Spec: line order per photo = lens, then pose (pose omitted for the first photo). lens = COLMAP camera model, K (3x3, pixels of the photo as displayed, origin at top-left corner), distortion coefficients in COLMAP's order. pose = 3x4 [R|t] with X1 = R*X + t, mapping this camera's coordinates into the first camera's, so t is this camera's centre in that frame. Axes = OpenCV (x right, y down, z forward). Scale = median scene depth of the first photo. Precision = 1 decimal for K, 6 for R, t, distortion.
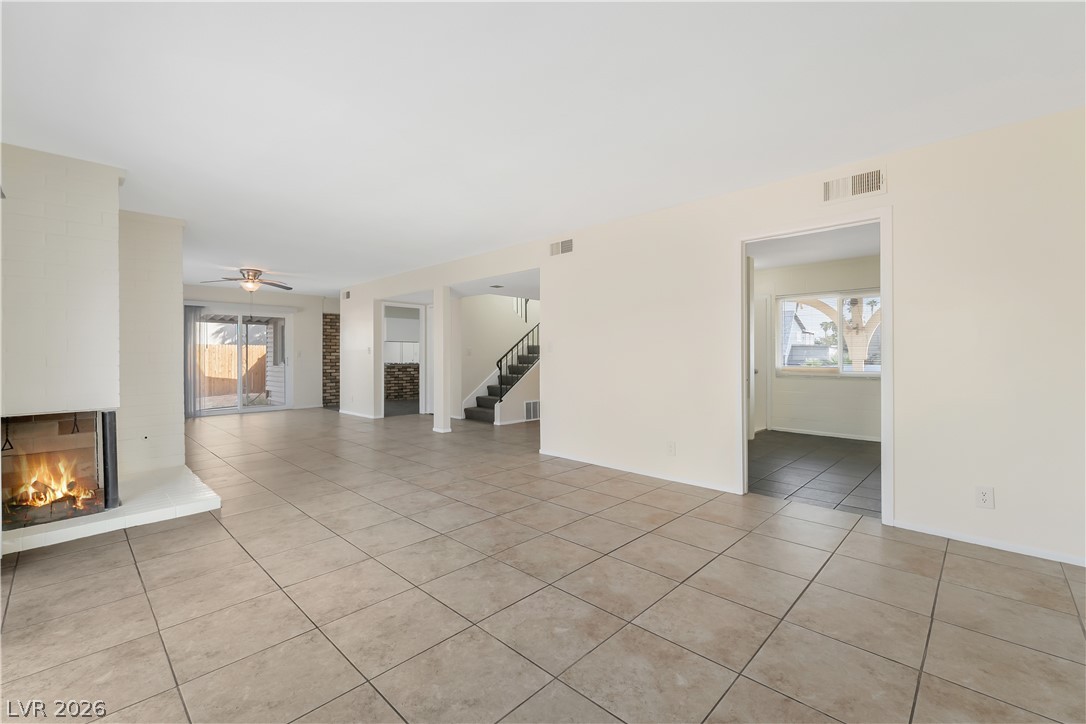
lens RADIAL K [[462.1, 0, 545.5], [0, 462.1, 355.7], [0, 0, 1]] dist [-0.001560, -0.000073]
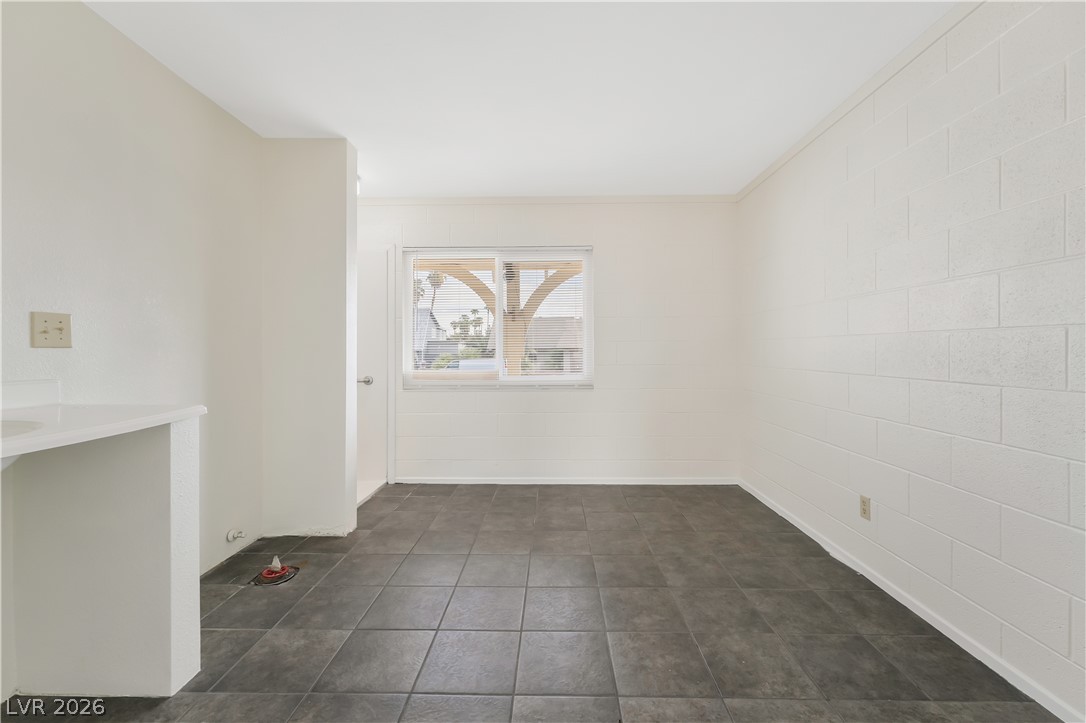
lens RADIAL K [[441.3, 0, 540.1], [0, 441.3, 363.5], [0, 0, 1]] dist [-0.000950, -0.000093]
pose [[0.739026, -0.013392, 0.673544, 0.251826], [-0.006894, 0.999600, 0.027439, -0.000389], [-0.673642, -0.024922, 0.738638, 0.473382]]
